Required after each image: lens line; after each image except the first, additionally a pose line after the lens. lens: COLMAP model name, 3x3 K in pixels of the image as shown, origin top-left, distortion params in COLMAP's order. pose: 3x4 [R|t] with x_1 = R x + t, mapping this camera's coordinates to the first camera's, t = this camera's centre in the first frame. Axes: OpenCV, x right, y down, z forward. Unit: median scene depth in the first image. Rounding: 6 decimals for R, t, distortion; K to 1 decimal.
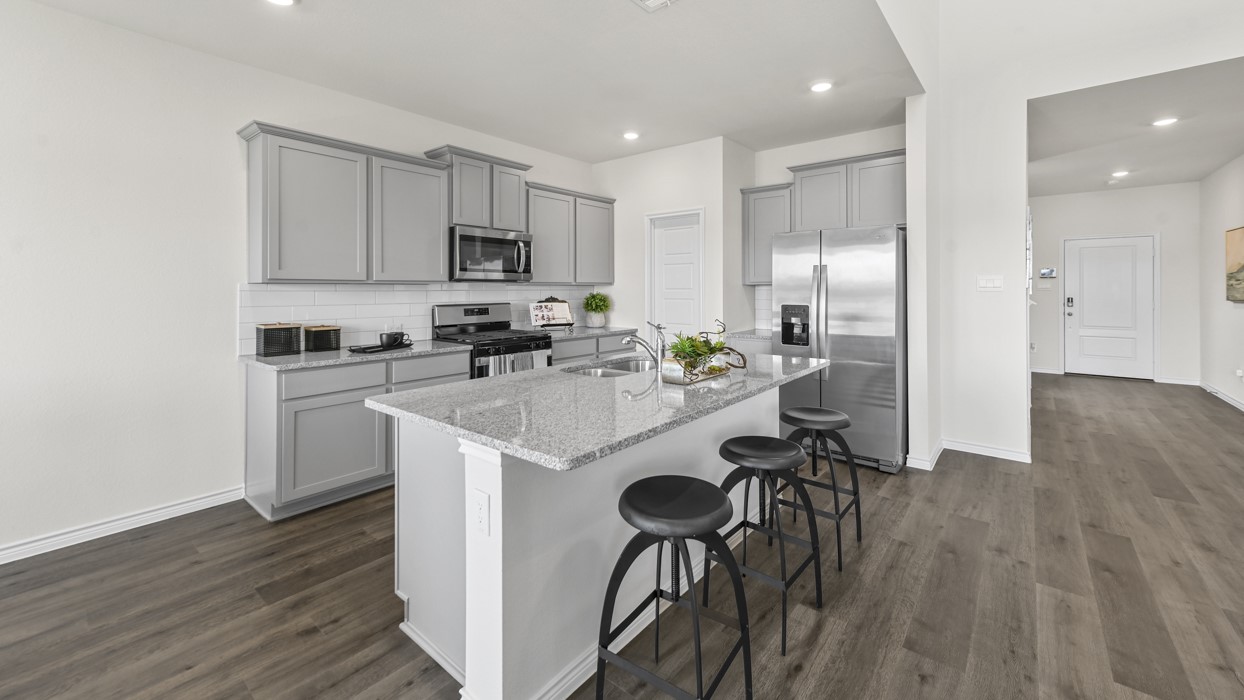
lens RADIAL K [[480.8, 0, 624.7], [0, 480.8, 370.3], [0, 0, 1]] dist [0.000701, 0.000016]
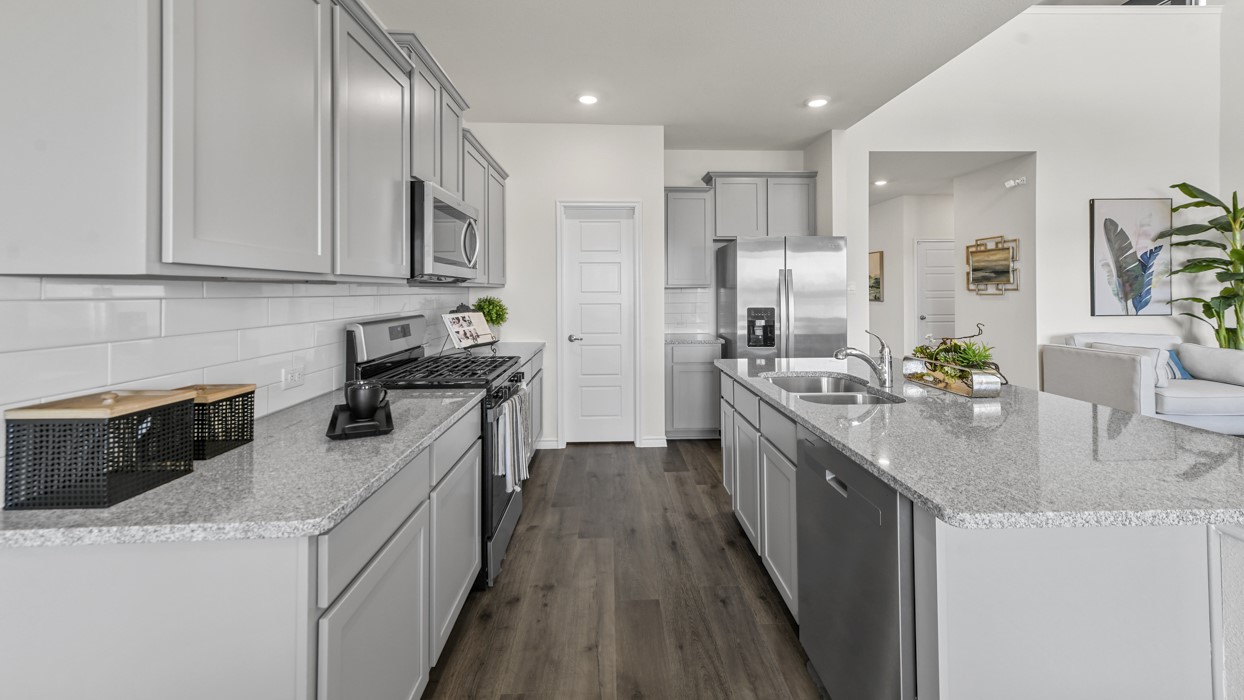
lens RADIAL K [[498.7, 0, 626.6], [0, 498.7, 343.8], [0, 0, 1]] dist [-0.000693, -0.000083]
pose [[0.745006, -0.069911, 0.663384, -0.537872], [0.111731, 0.993521, -0.020775, -0.068140], [-0.657634, 0.089598, 0.747991, 0.394764]]
